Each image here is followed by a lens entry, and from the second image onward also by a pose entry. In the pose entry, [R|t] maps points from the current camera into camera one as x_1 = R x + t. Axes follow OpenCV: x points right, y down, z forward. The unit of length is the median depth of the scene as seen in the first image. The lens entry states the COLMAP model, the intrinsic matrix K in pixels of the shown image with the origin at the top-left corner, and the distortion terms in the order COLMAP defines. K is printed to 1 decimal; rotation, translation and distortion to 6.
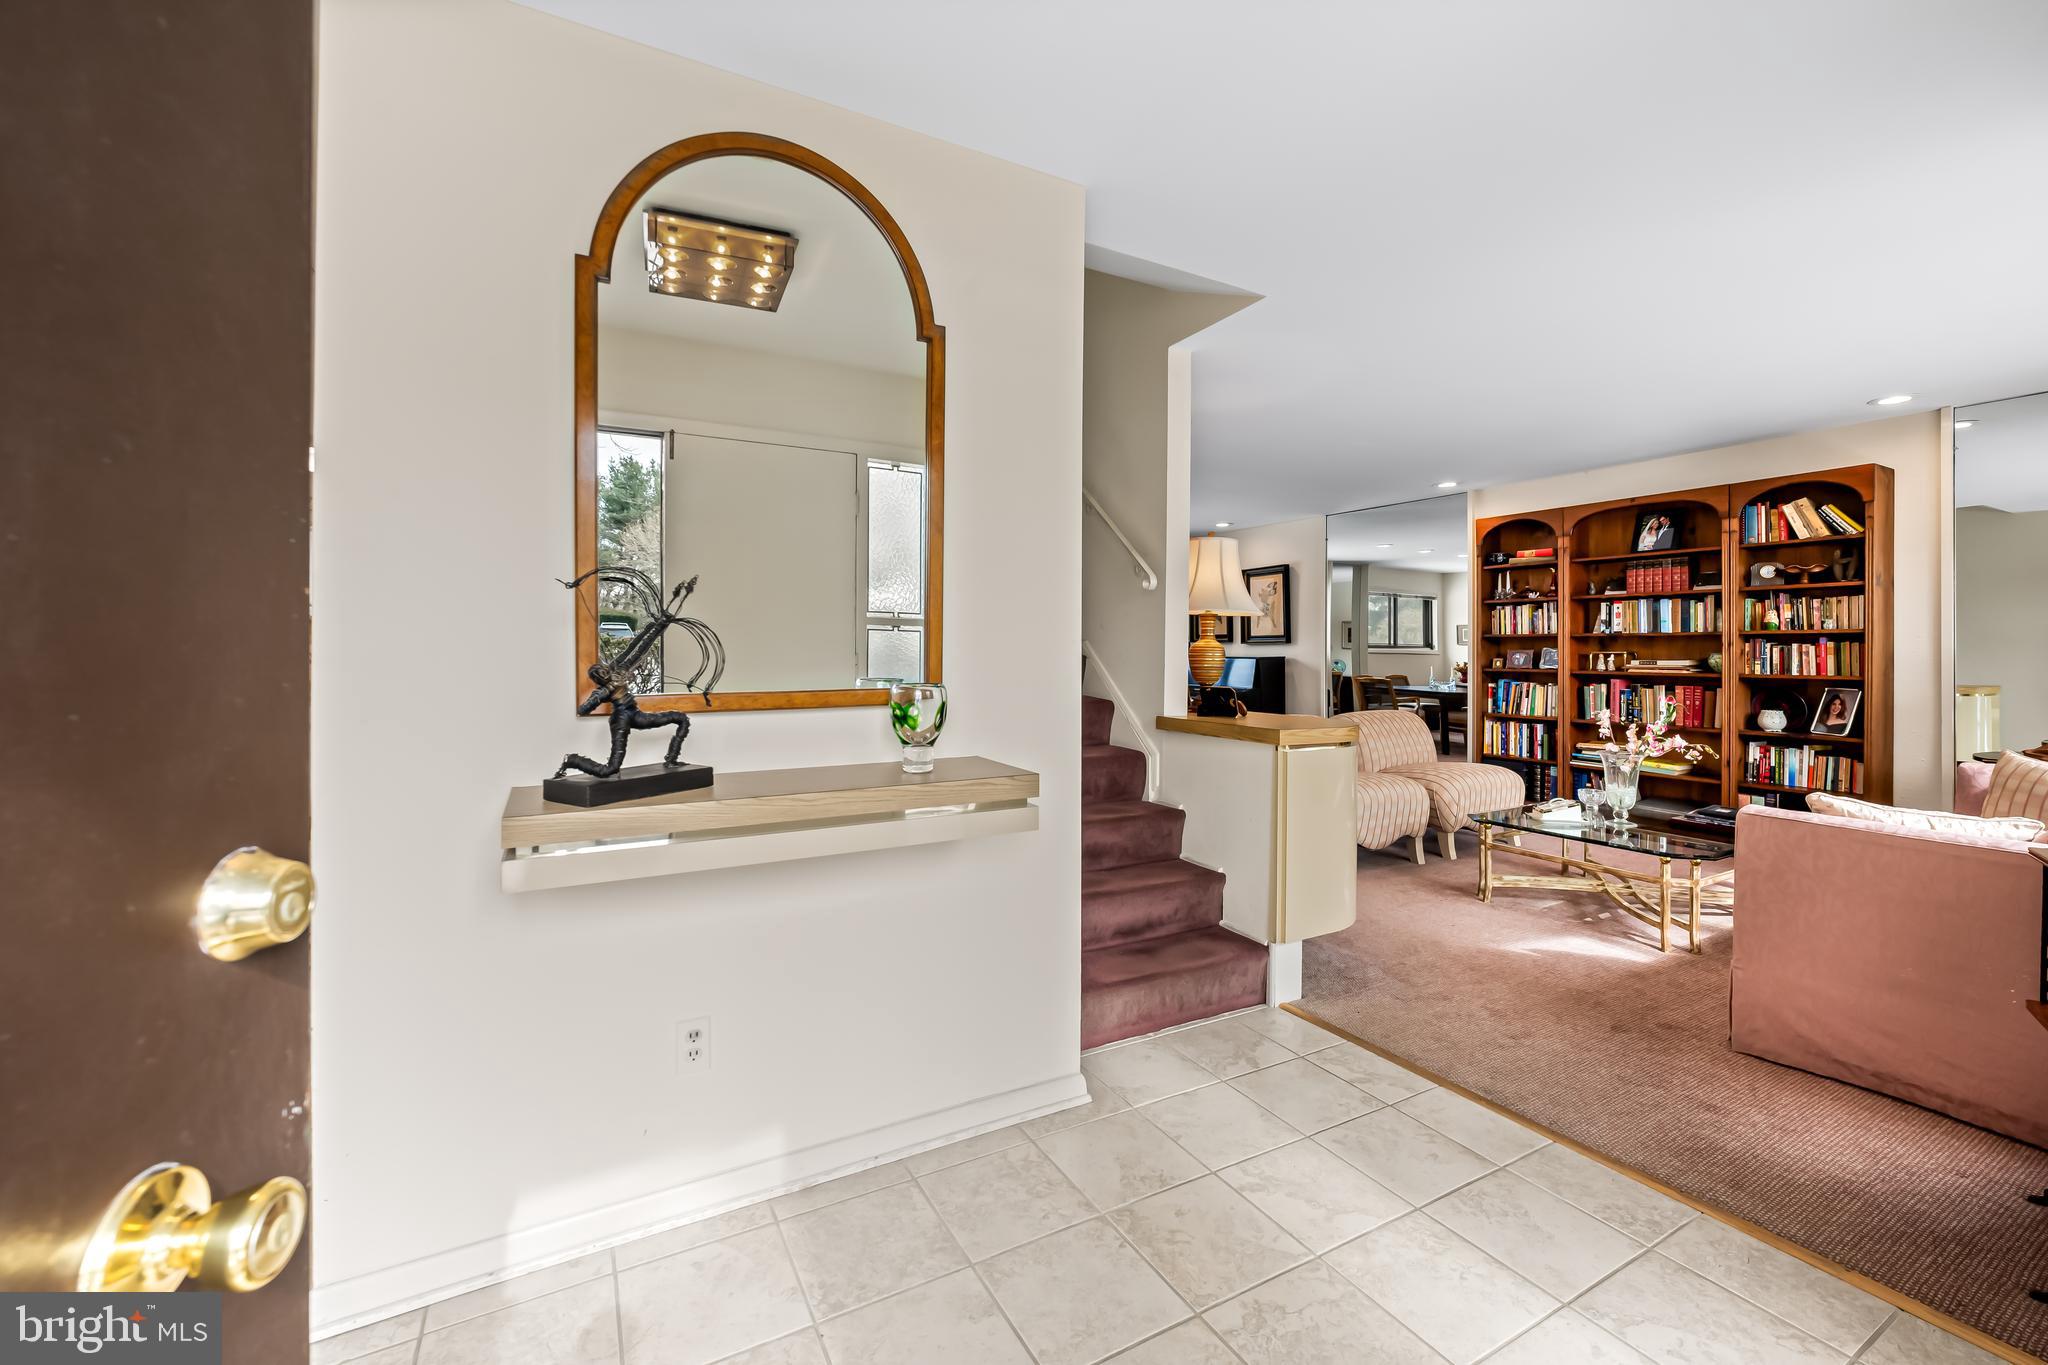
lens RADIAL K [[819.6, 0, 1035.3], [0, 819.6, 649.8], [0, 0, 1]] dist [-0.002105, 0.000073]
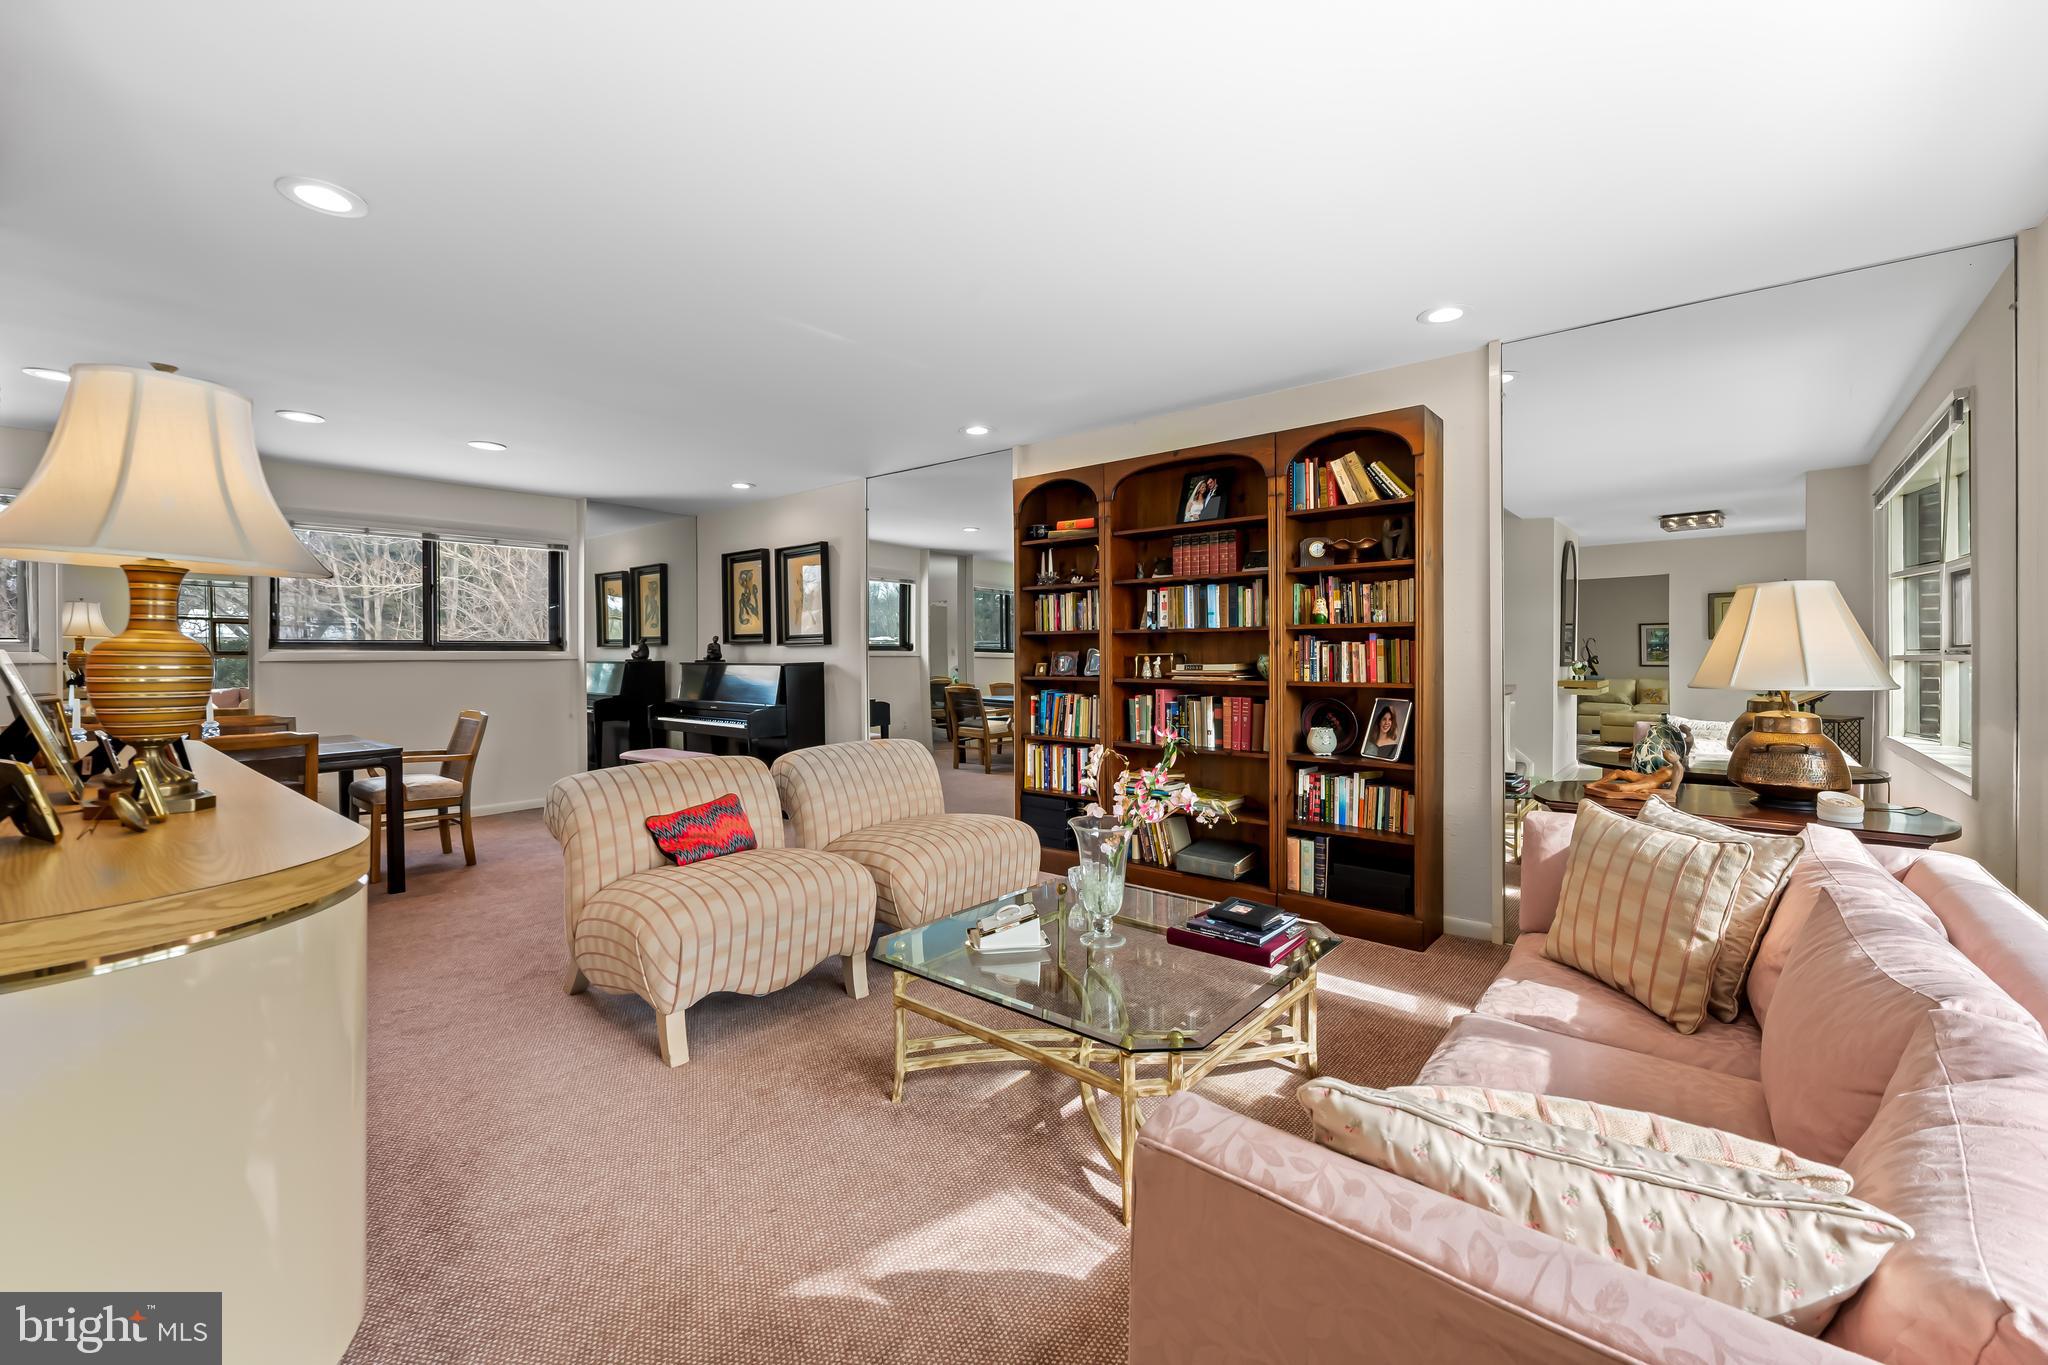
lens RADIAL K [[821.8, 0, 1022.5], [0, 821.8, 658.0], [0, 0, 1]] dist [-0.004182, -0.000119]
pose [[0.938825, -0.008510, 0.344289, 0.339057], [0.006646, 0.999956, 0.006592, 0.000981], [-0.344330, -0.003900, 0.938841, 0.339579]]
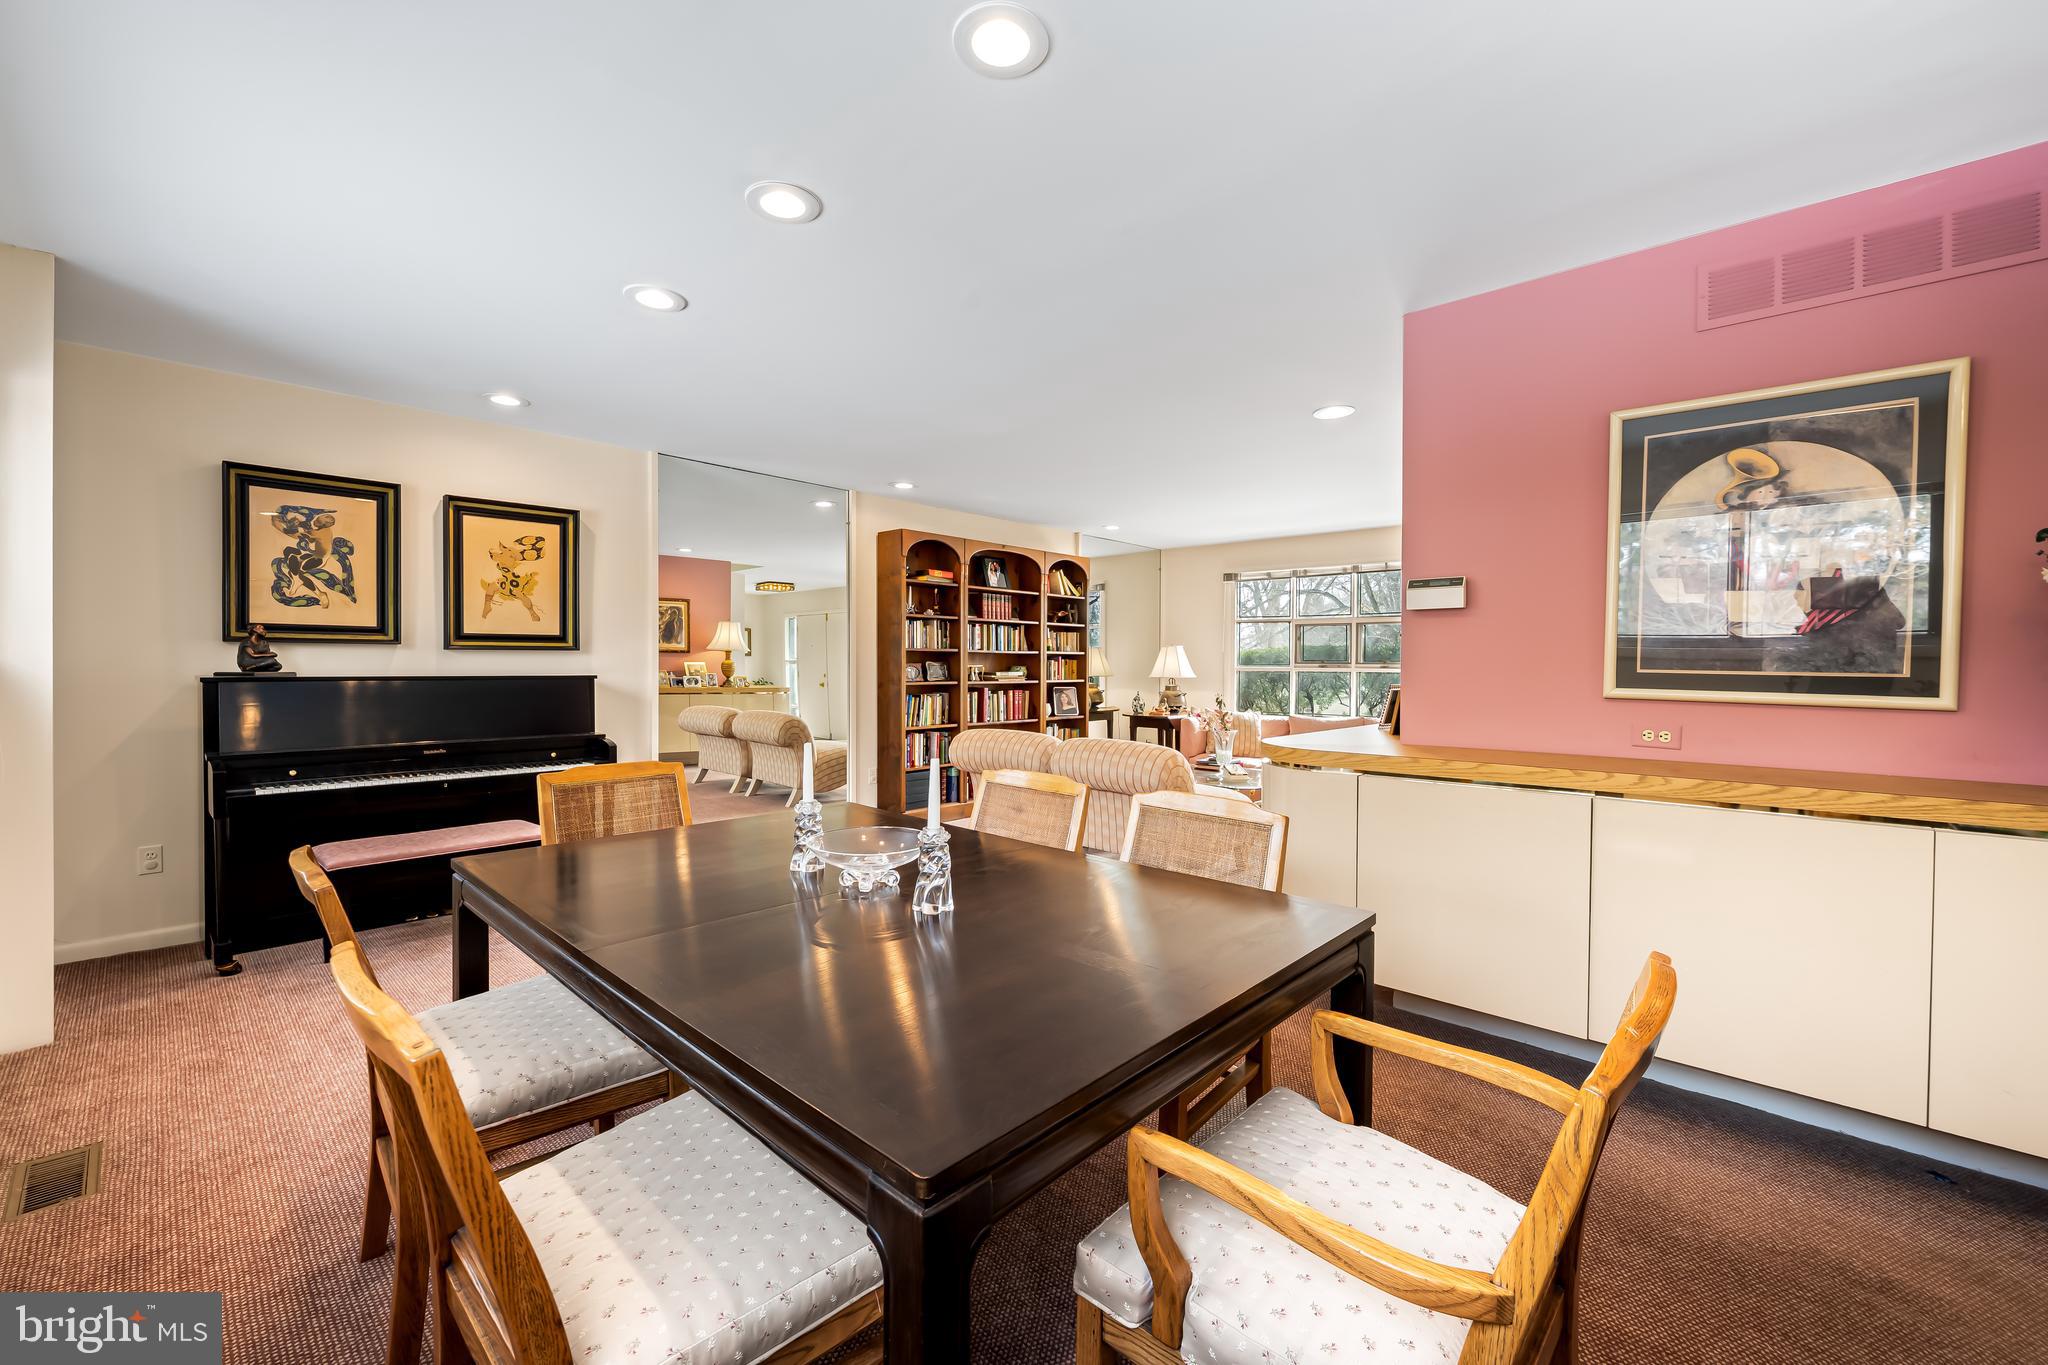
lens RADIAL K [[821.8, 0, 1022.5], [0, 821.8, 658.0], [0, 0, 1]] dist [-0.004182, -0.000119]
pose [[-0.300075, 0.000993, 0.953915, -0.520930], [-0.009015, 0.999952, -0.003877, -0.005570], [-0.953873, -0.009763, -0.300052, 1.380681]]
